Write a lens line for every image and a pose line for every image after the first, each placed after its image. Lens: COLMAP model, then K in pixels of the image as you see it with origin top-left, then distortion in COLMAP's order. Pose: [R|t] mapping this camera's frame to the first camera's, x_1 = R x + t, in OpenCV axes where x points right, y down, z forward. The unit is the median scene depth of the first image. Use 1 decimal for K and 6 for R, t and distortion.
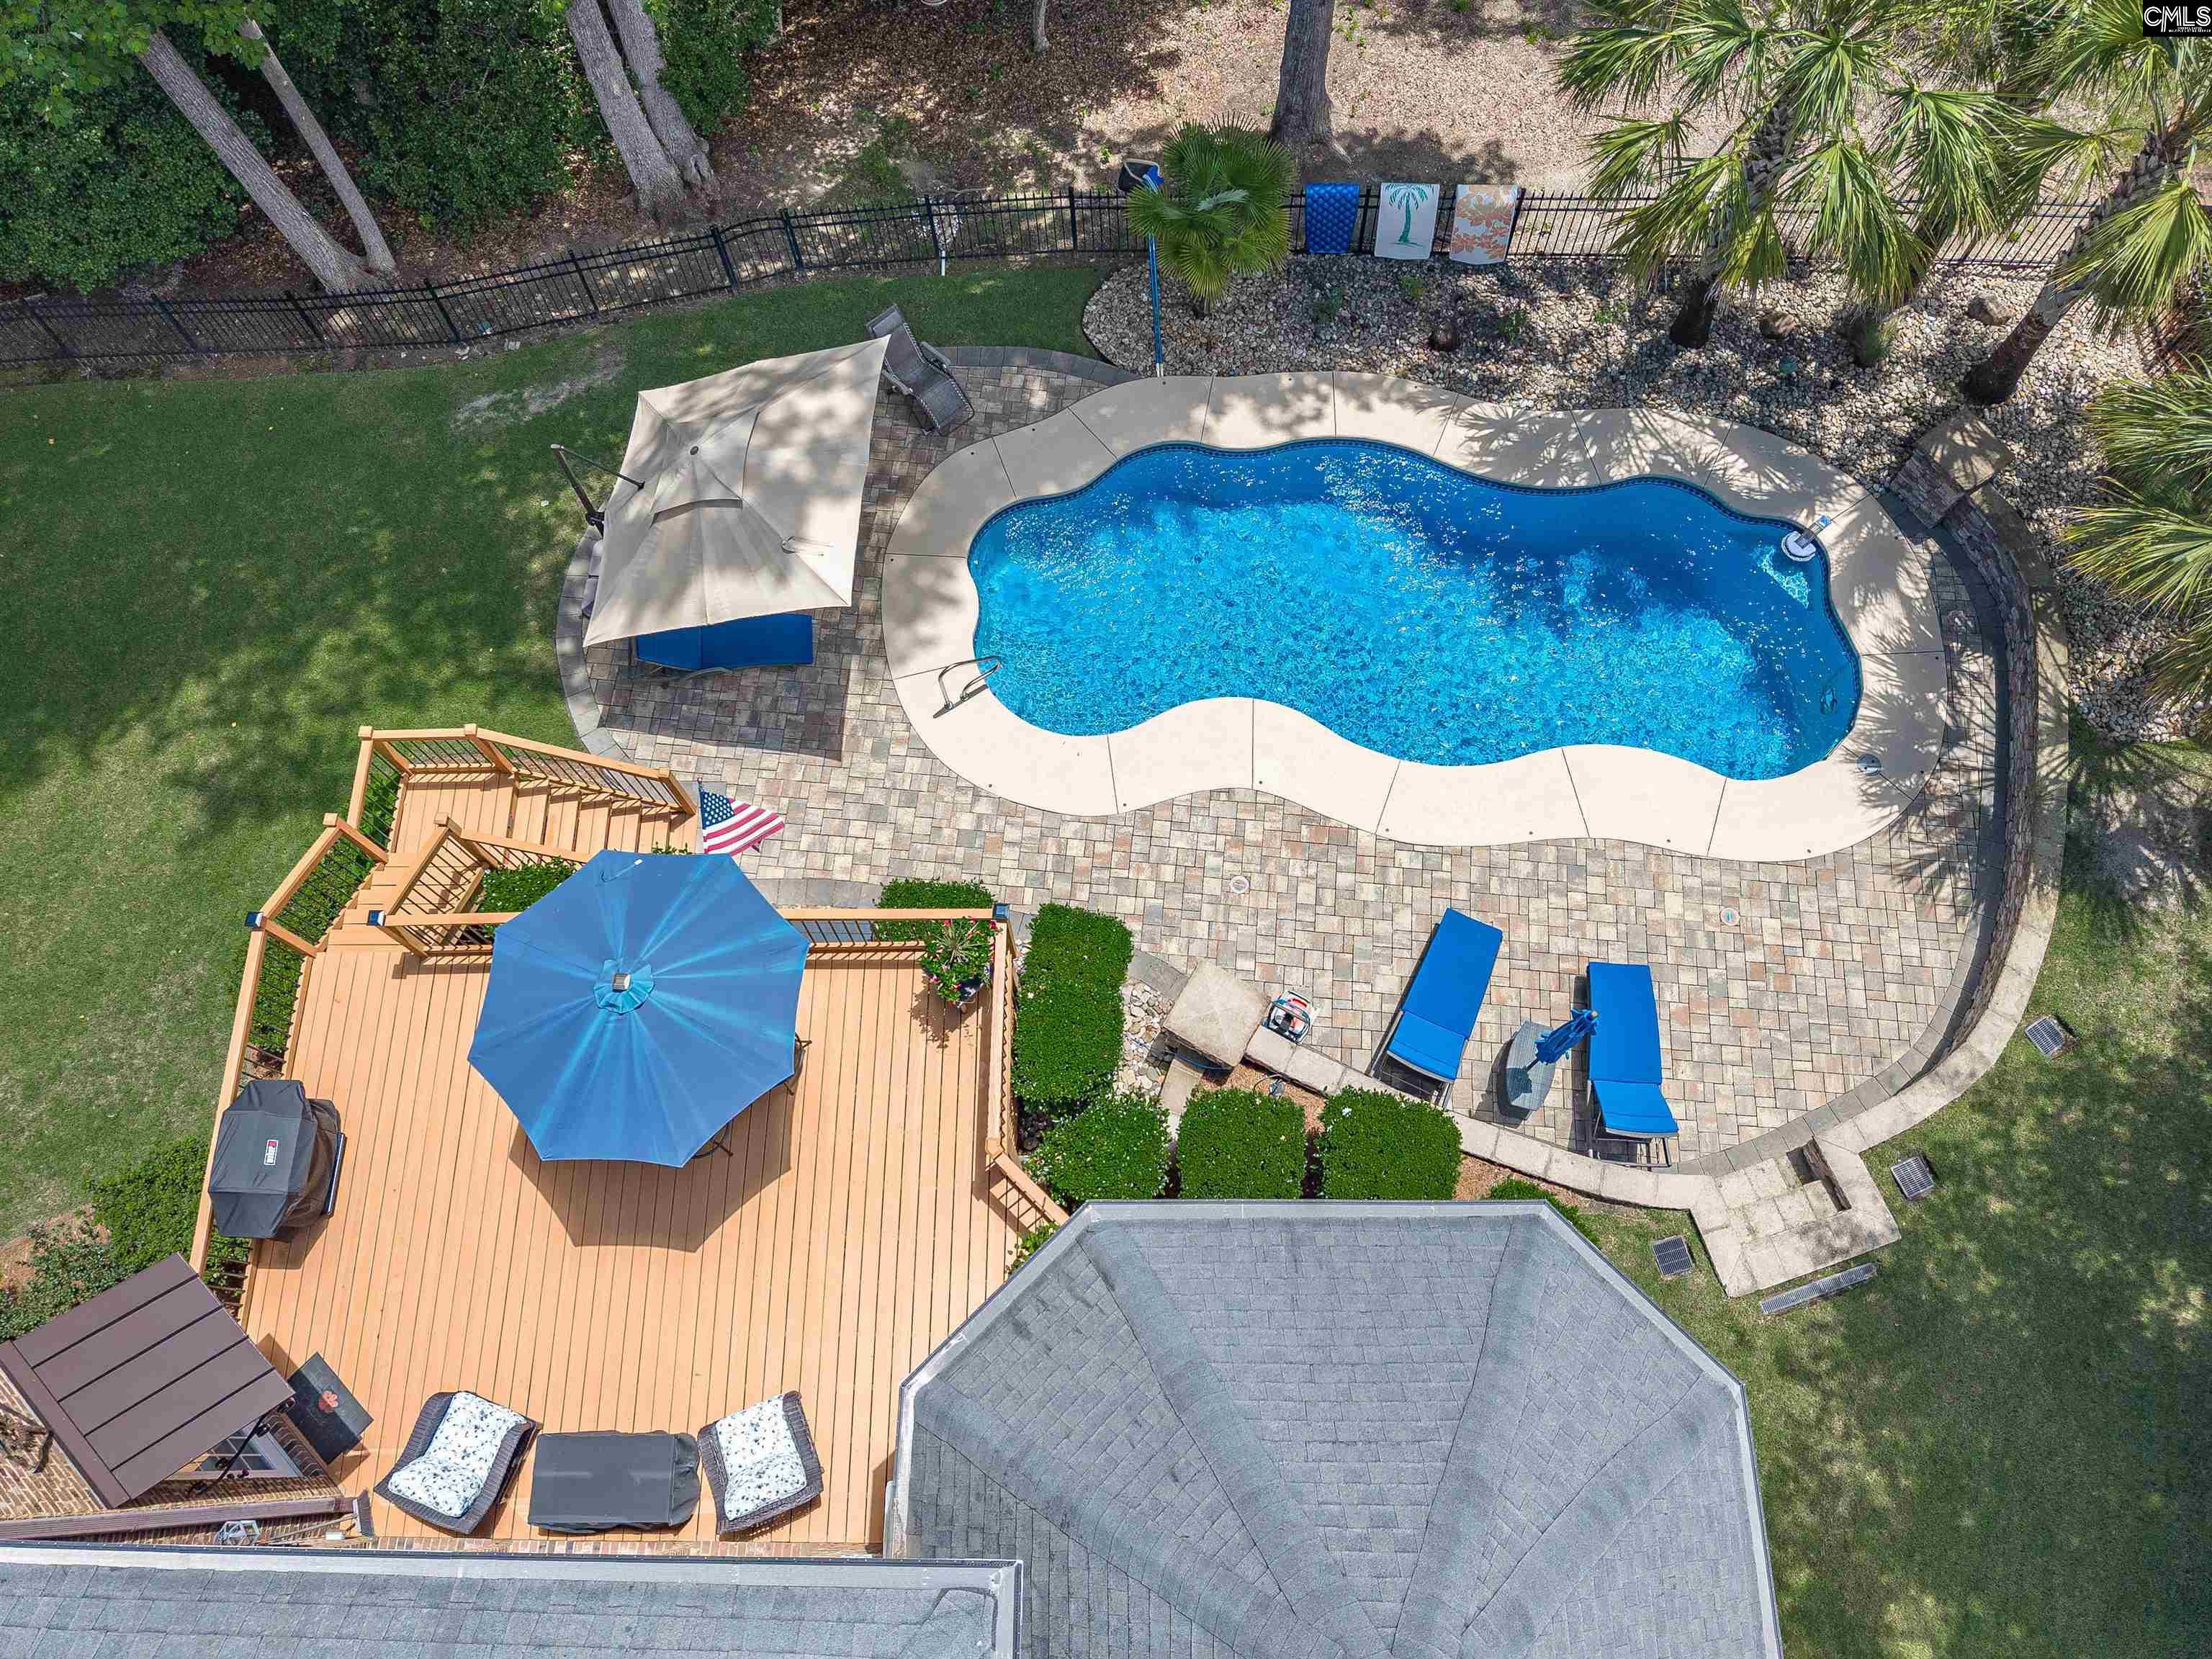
lens RADIAL K [[1526.3, 0, 1097.4], [0, 1526.3, 824.5], [0, 0, 1]] dist [-0.020695, -0.006301]
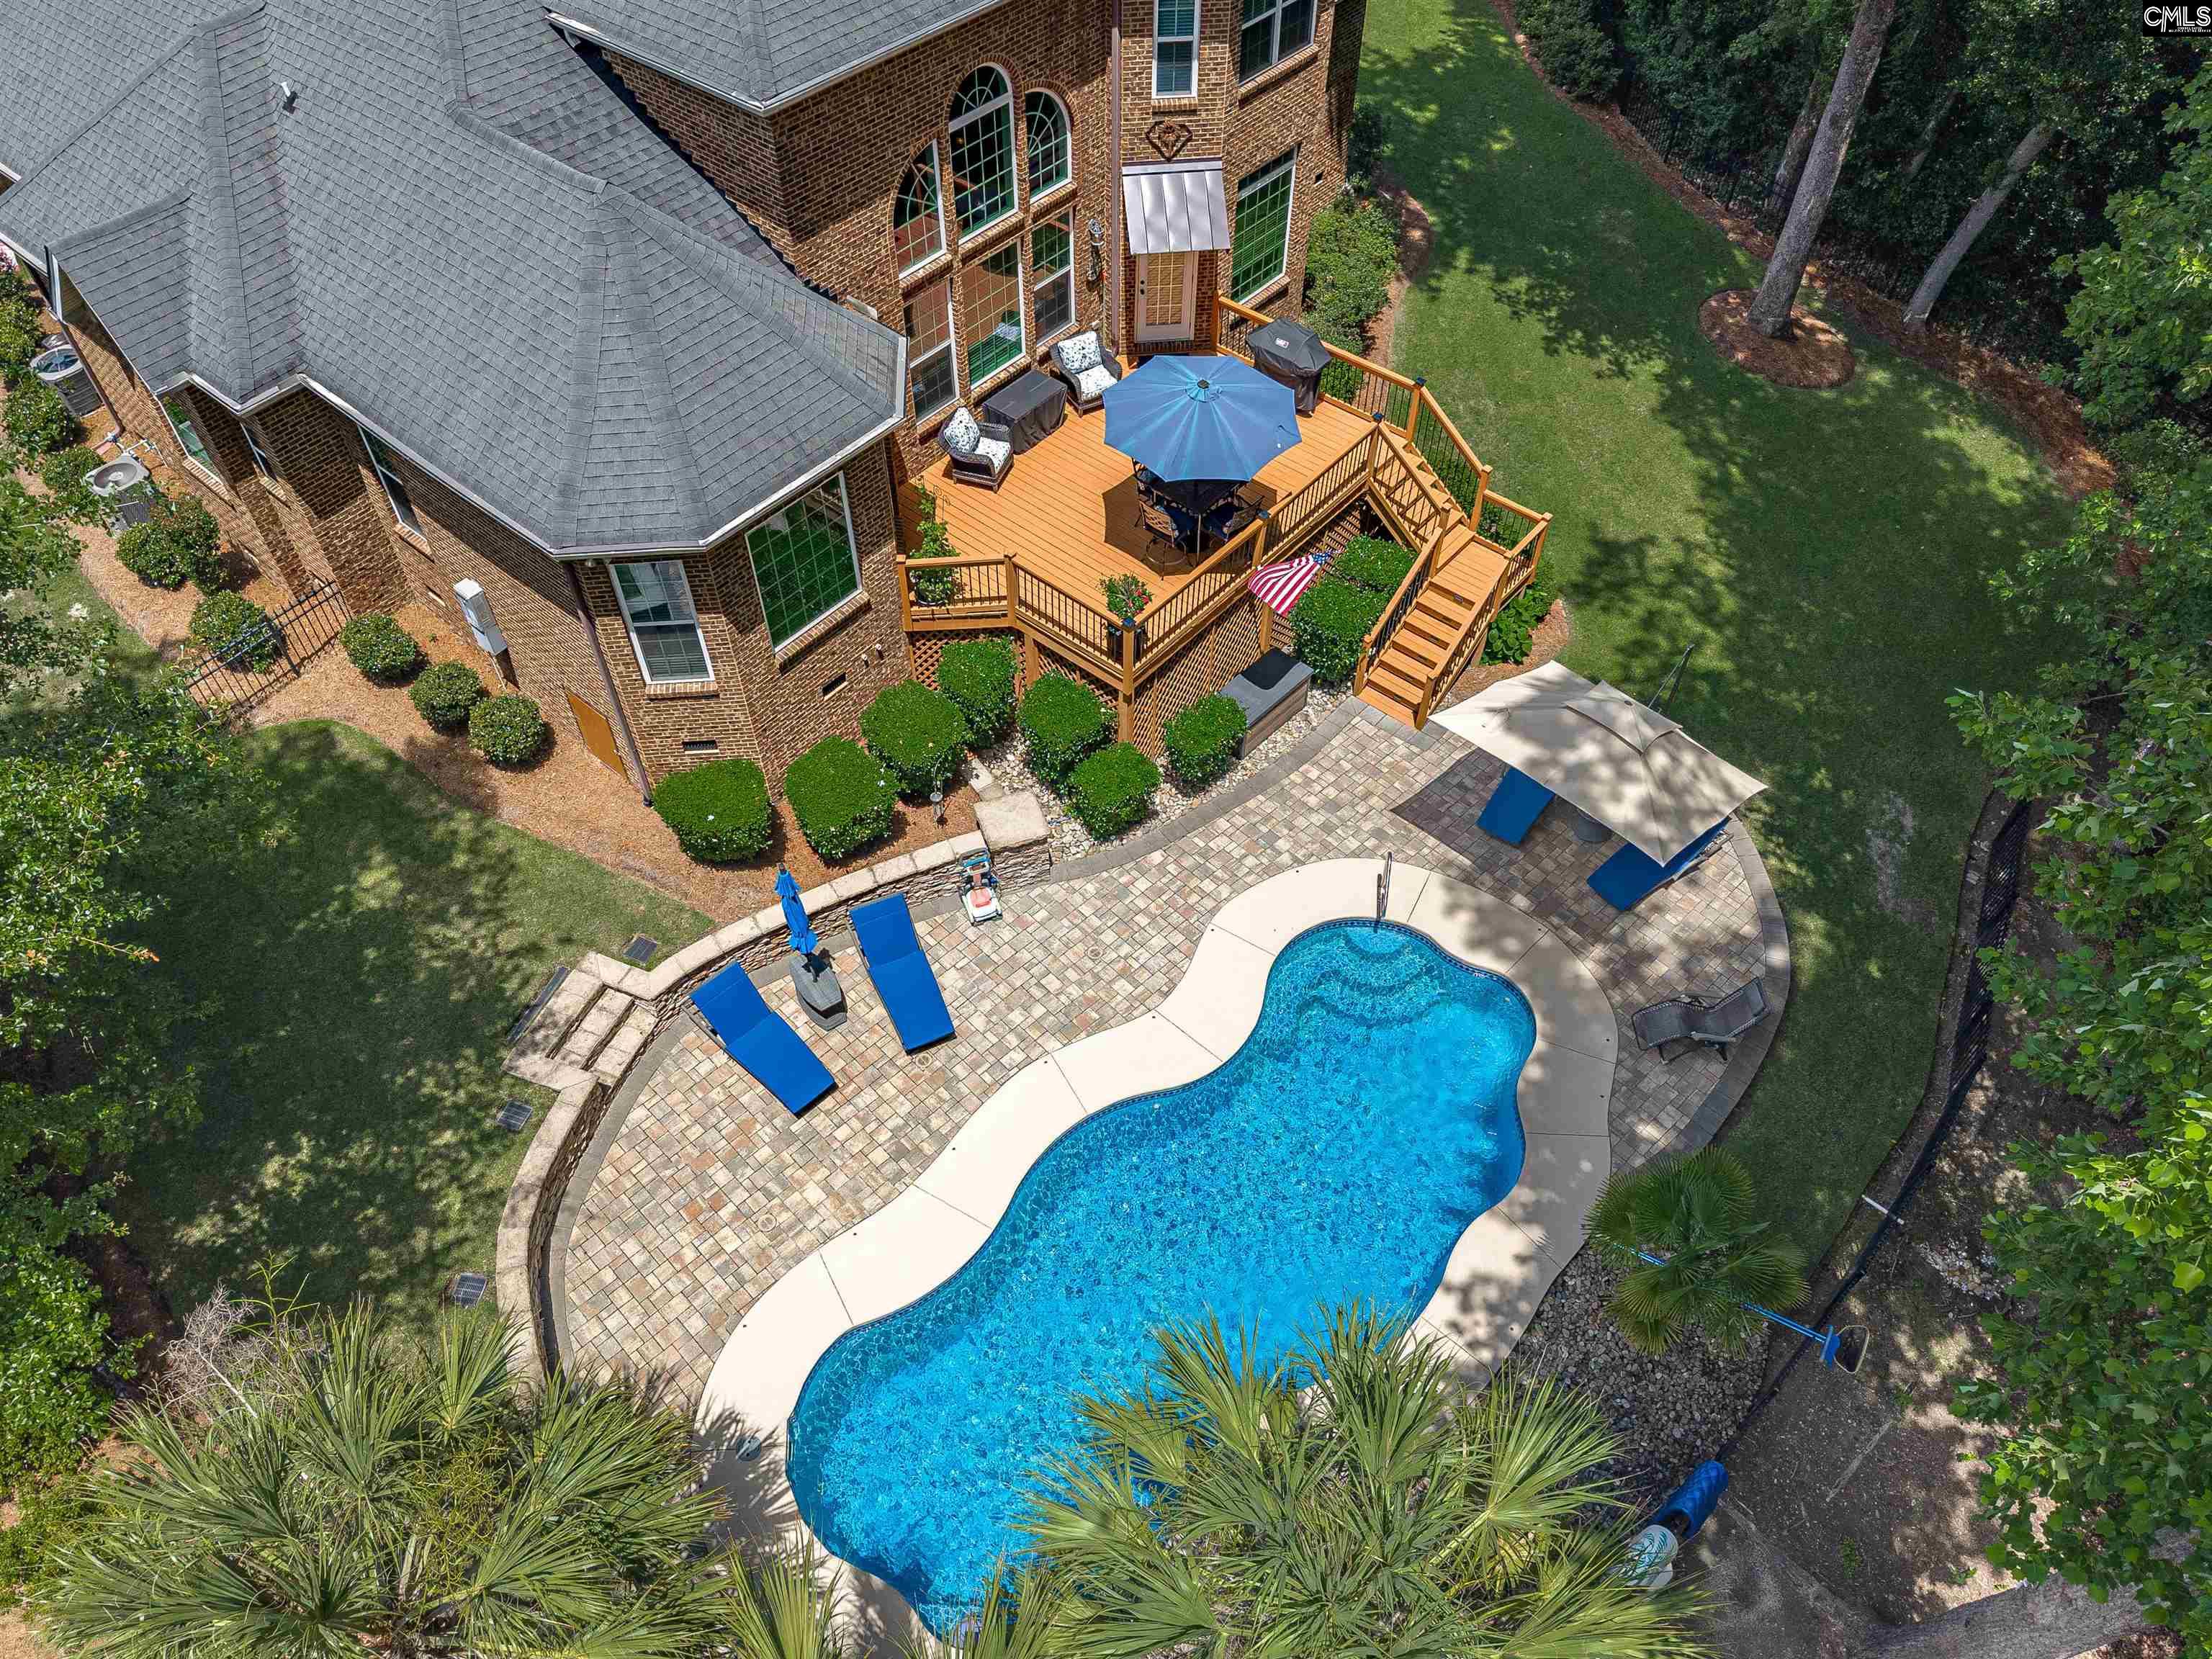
lens RADIAL K [[1526.3, 0, 1097.4], [0, 1526.3, 824.5], [0, 0, 1]] dist [-0.020695, -0.006301]
pose [[-0.647668, 0.608301, -0.458799, 0.577918], [-0.702149, -0.242719, 0.669384, -0.733420], [0.295827, 0.755683, 0.584319, 0.238456]]
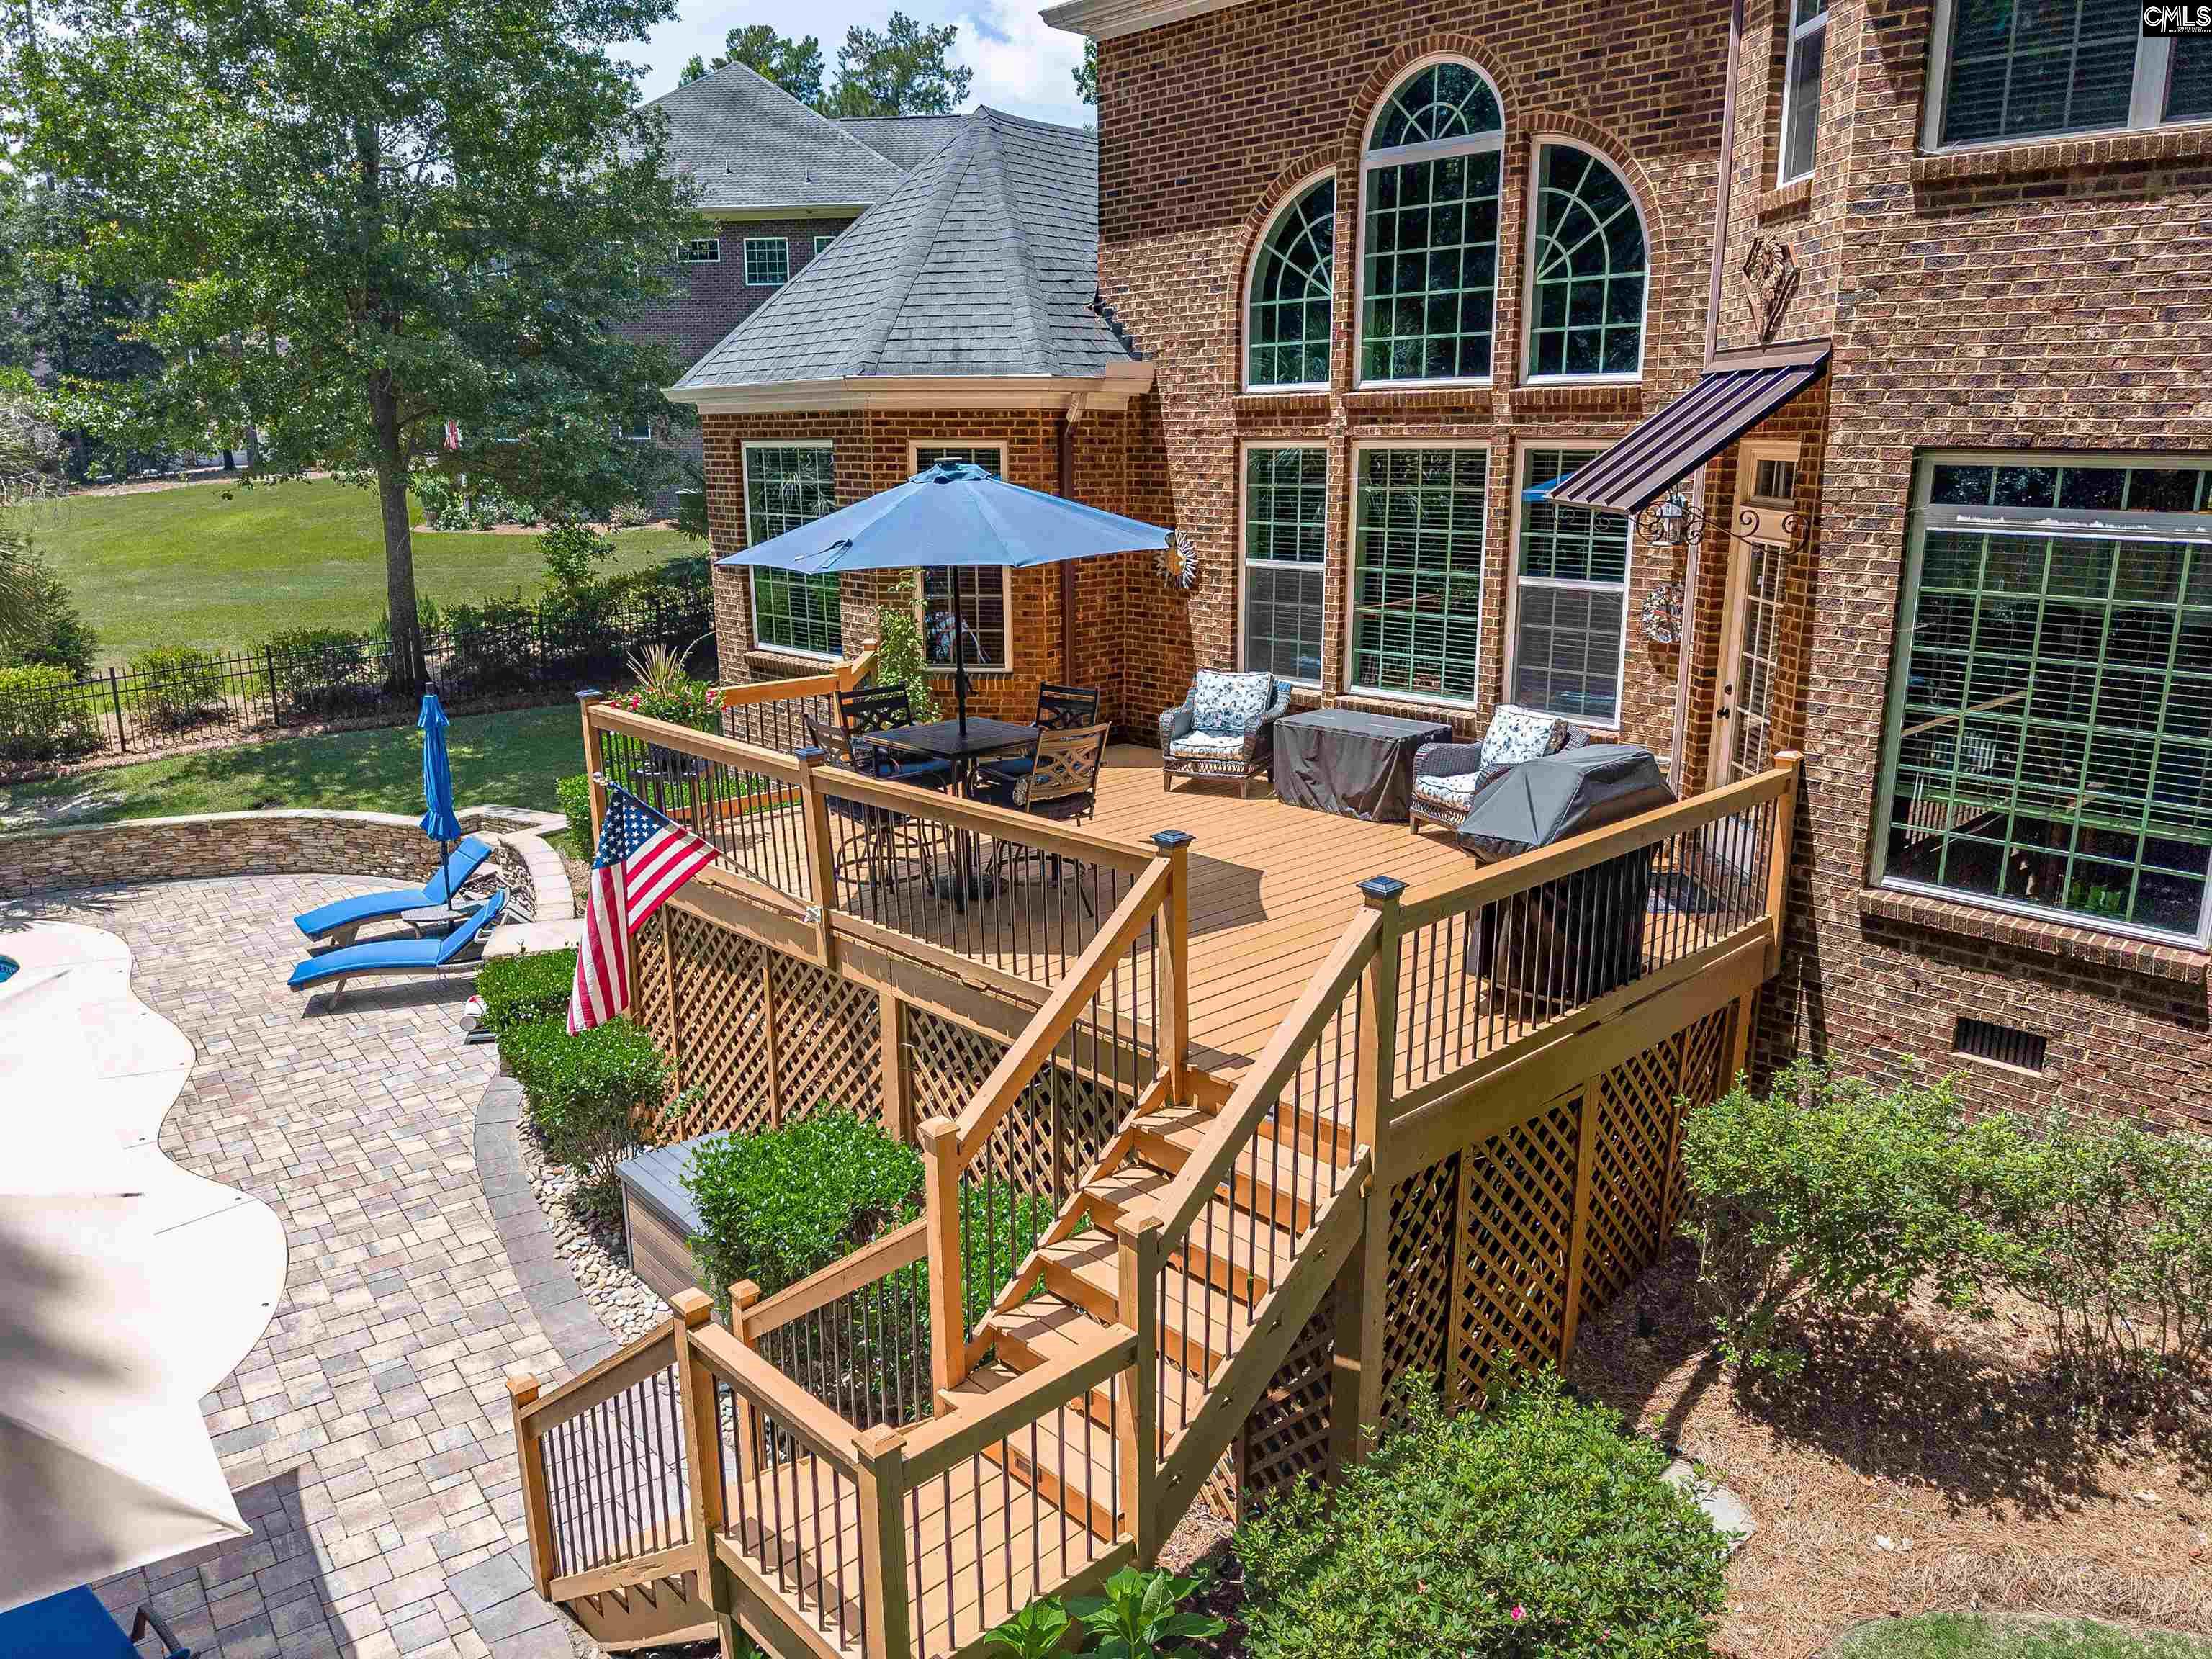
lens RADIAL K [[1526.3, 0, 1097.4], [0, 1526.3, 824.5], [0, 0, 1]] dist [-0.020695, -0.006301]
pose [[-0.691975, -0.147387, 0.706716, -0.646840], [0.683877, 0.179768, 0.707103, -0.240629], [-0.231263, 0.972605, -0.023600, 0.812031]]
